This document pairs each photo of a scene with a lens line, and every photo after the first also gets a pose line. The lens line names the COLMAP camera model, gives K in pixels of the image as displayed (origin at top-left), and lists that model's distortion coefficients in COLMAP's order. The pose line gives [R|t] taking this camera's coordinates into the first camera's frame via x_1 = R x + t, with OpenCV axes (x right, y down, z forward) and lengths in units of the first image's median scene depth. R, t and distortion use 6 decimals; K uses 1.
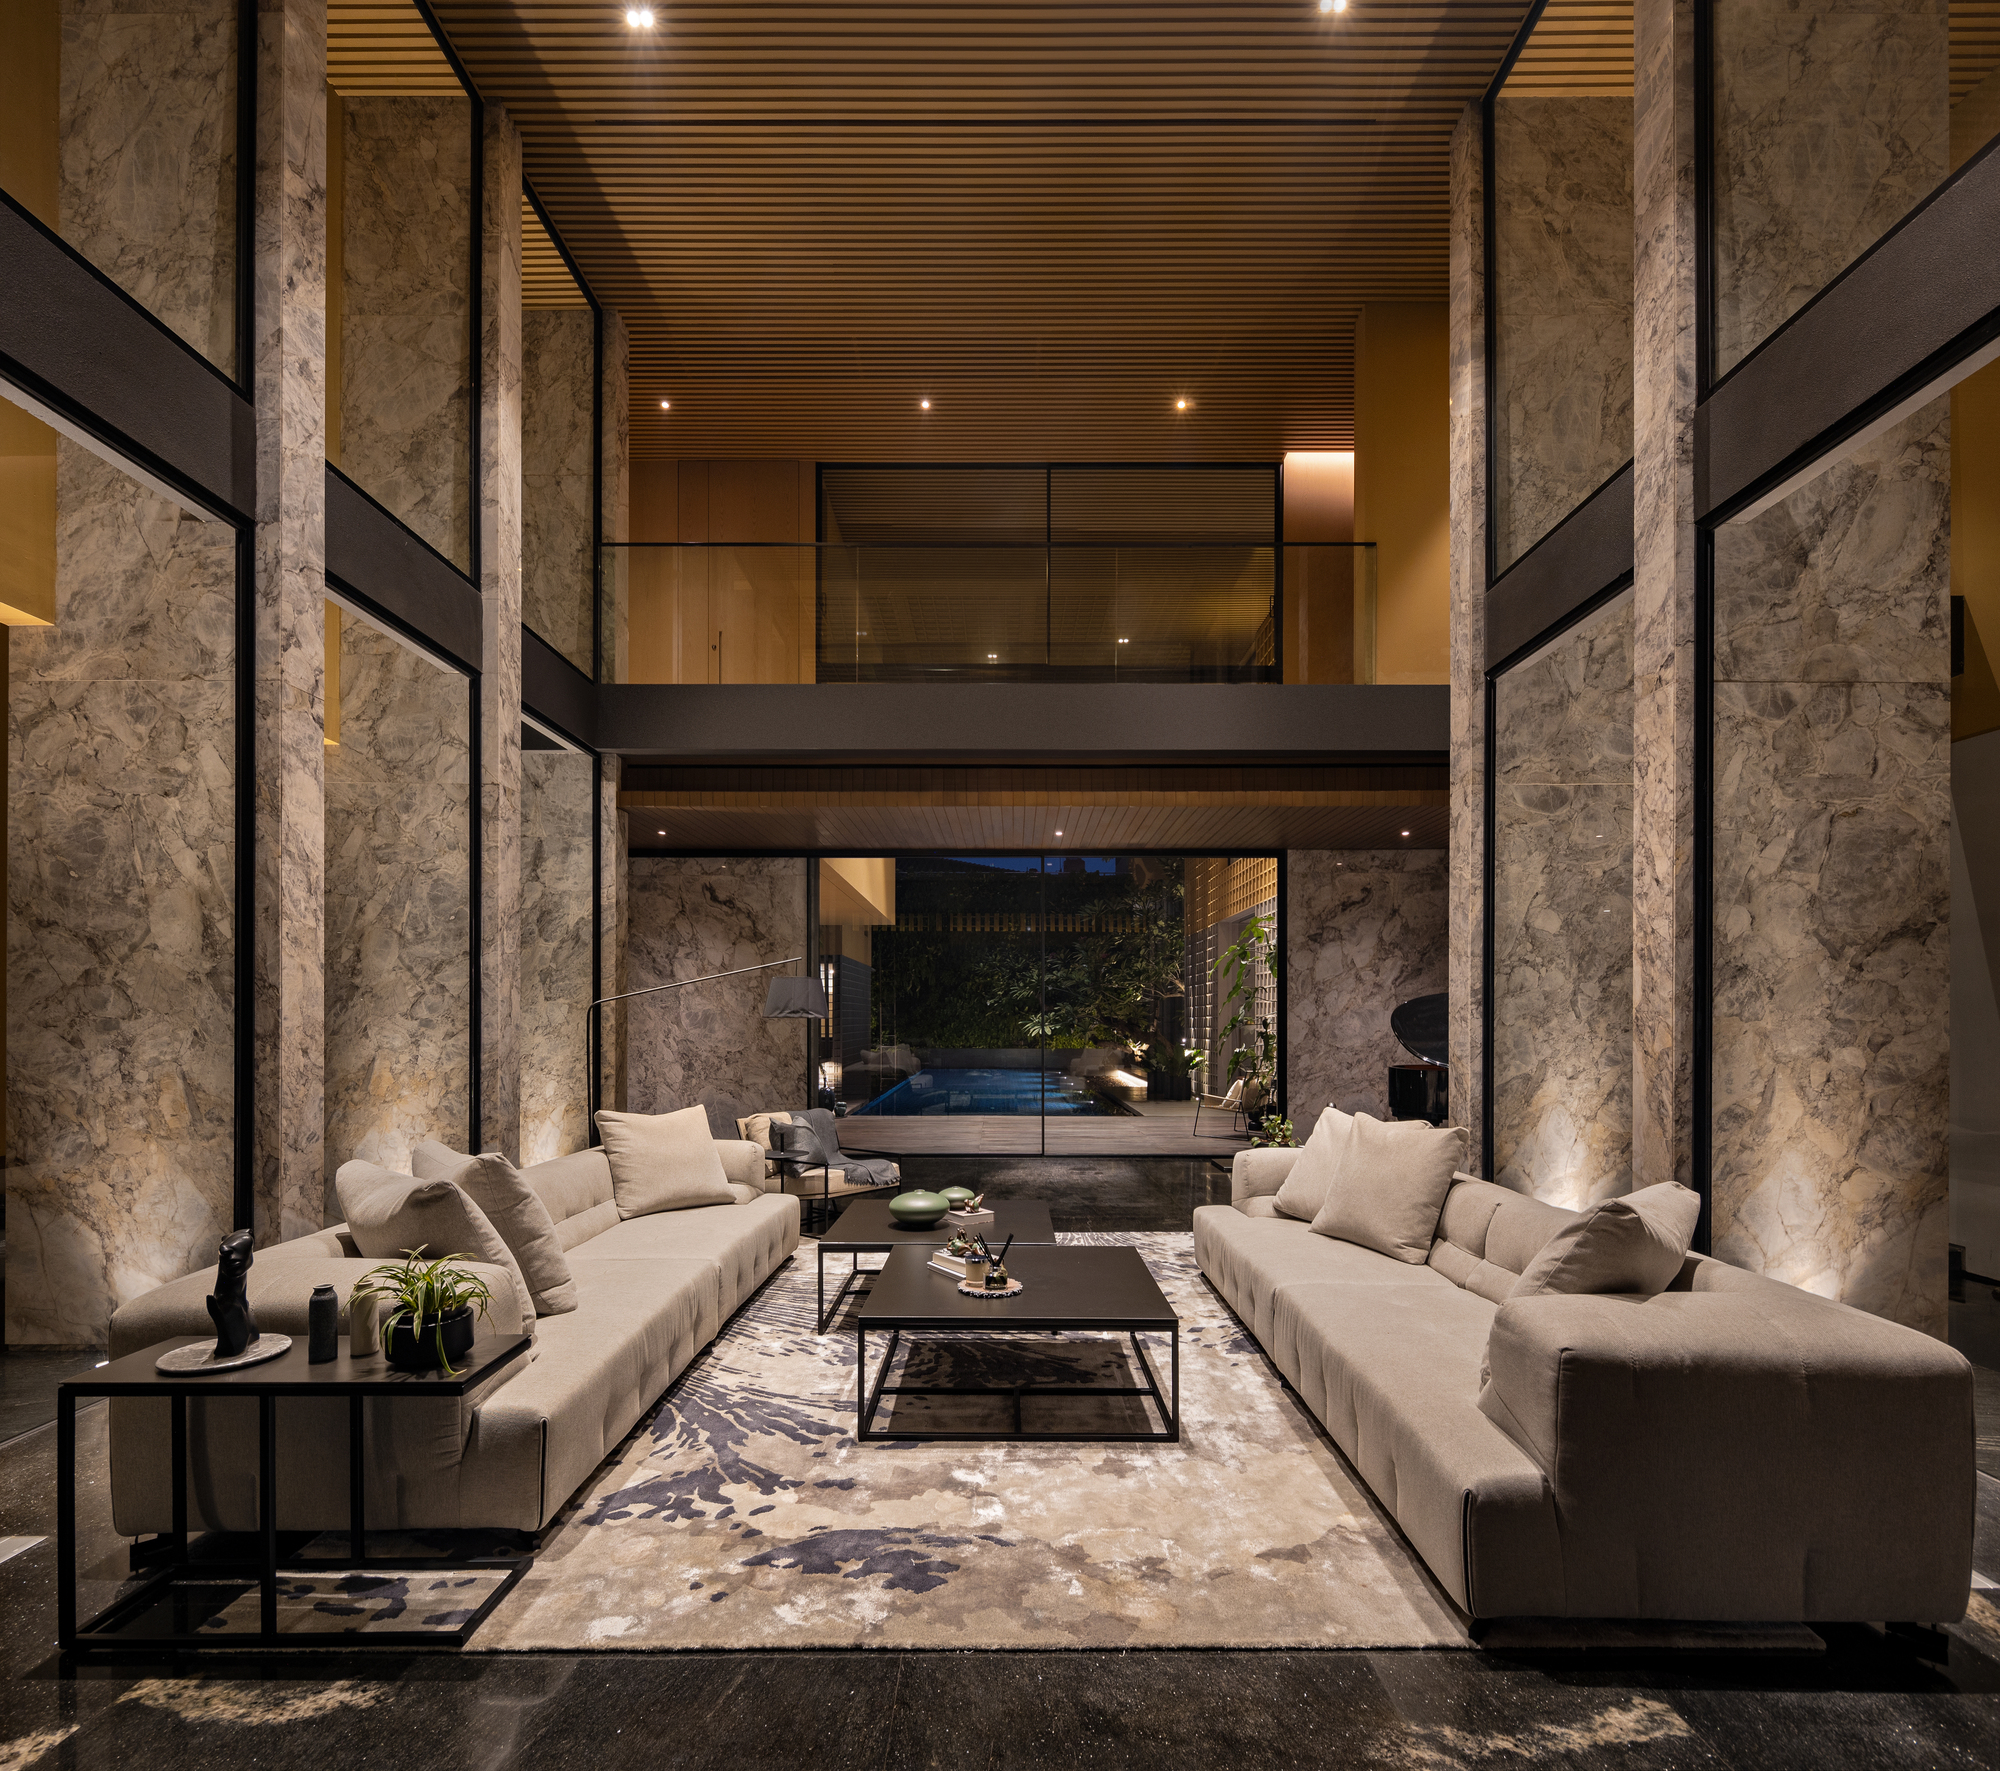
lens RADIAL K [[974.8, 0, 1011.4], [0, 974.8, 993.4], [0, 0, 1]] dist [-0.003769, -0.001870]
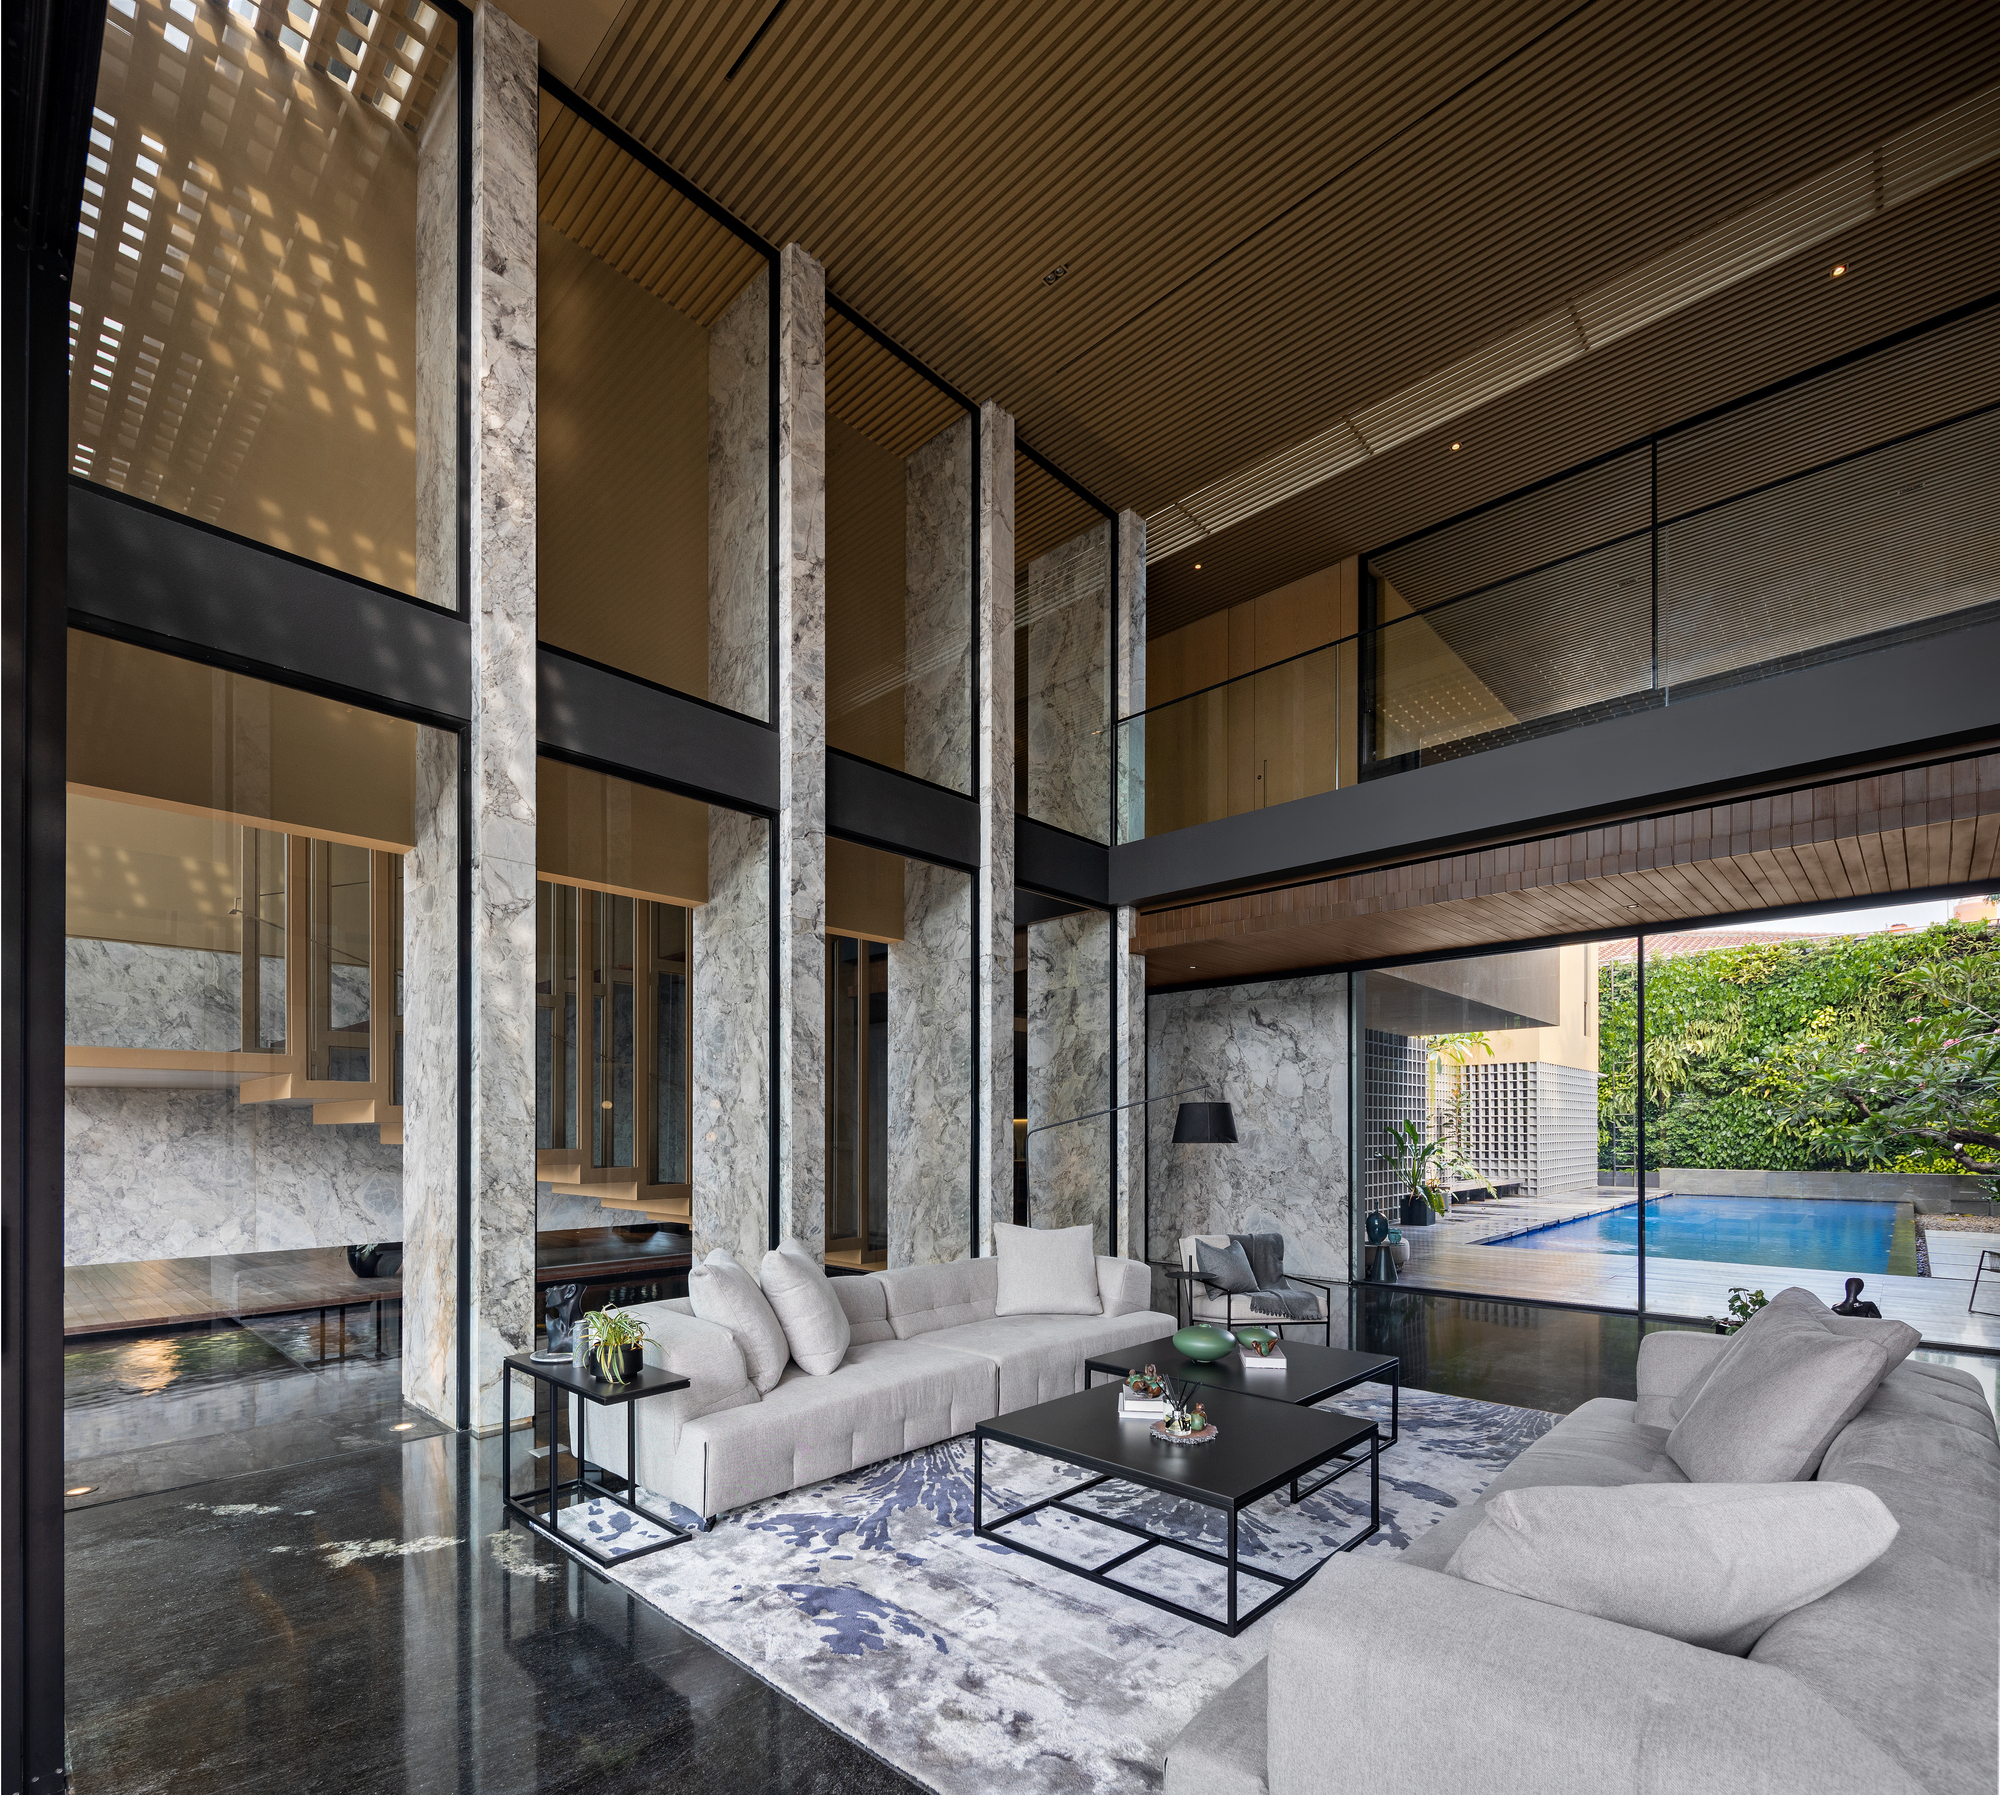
lens RADIAL K [[972.8, 0, 994.9], [0, 972.8, 1101.9], [0, 0, 1]] dist [0.002671, -0.003655]
pose [[0.717996, -0.024670, -0.695610, 0.399009], [0.022803, 0.999669, -0.011916, -0.014804], [0.695673, -0.007307, 0.718321, 0.134165]]
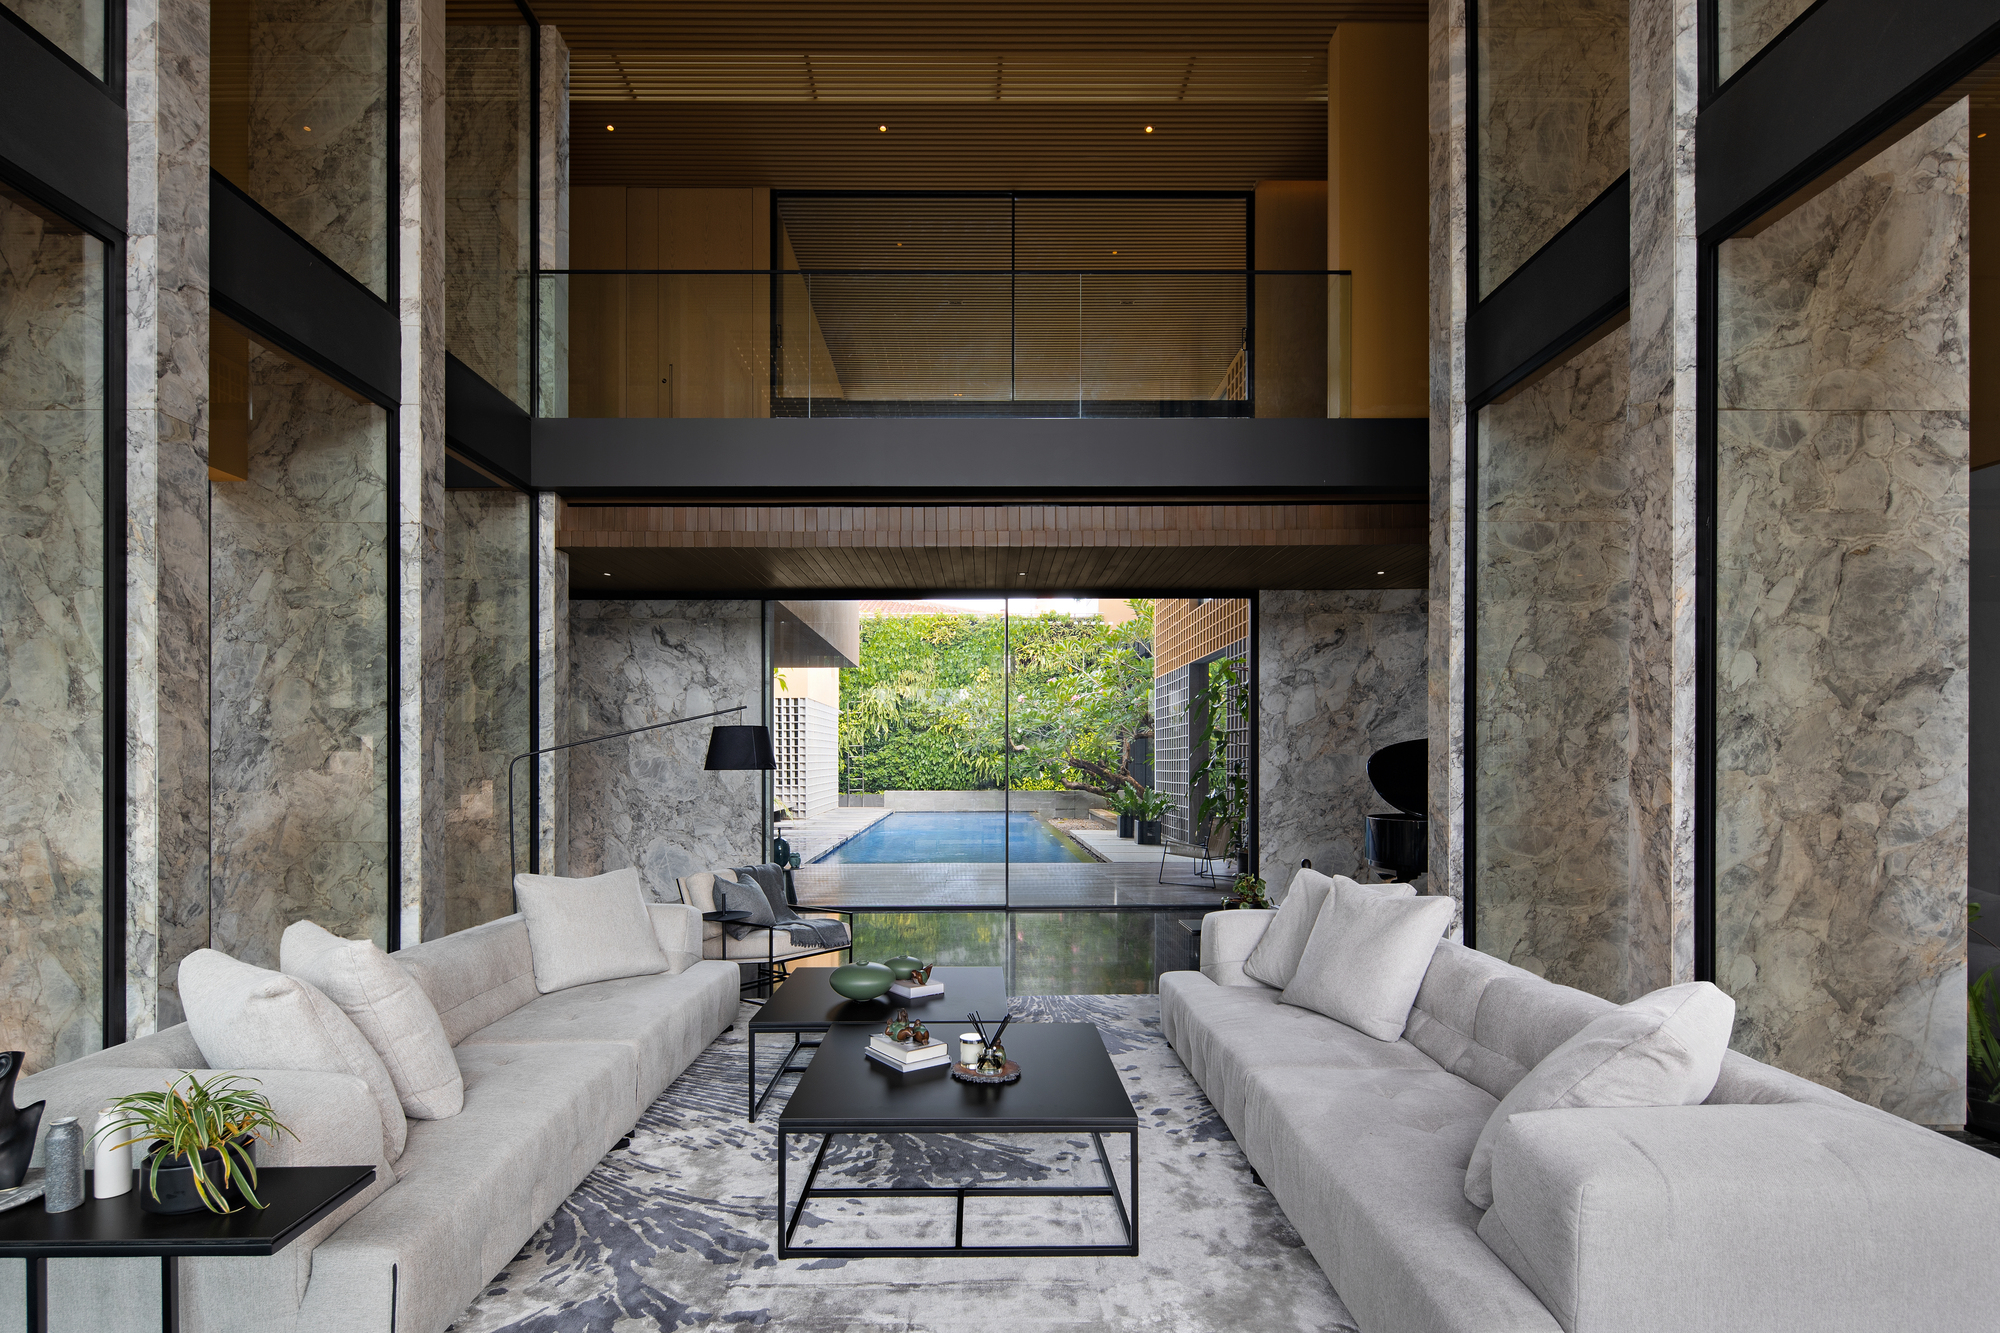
lens RADIAL K [[973.7, 0, 988.4], [0, 973.7, 737.7], [0, 0, 1]] dist [0.002857, -0.005001]
pose [[0.999985, -0.003076, 0.004450, 0.020430], [0.003053, 0.999982, 0.005158, -0.013730], [-0.004466, -0.005144, 0.999977, 0.068730]]
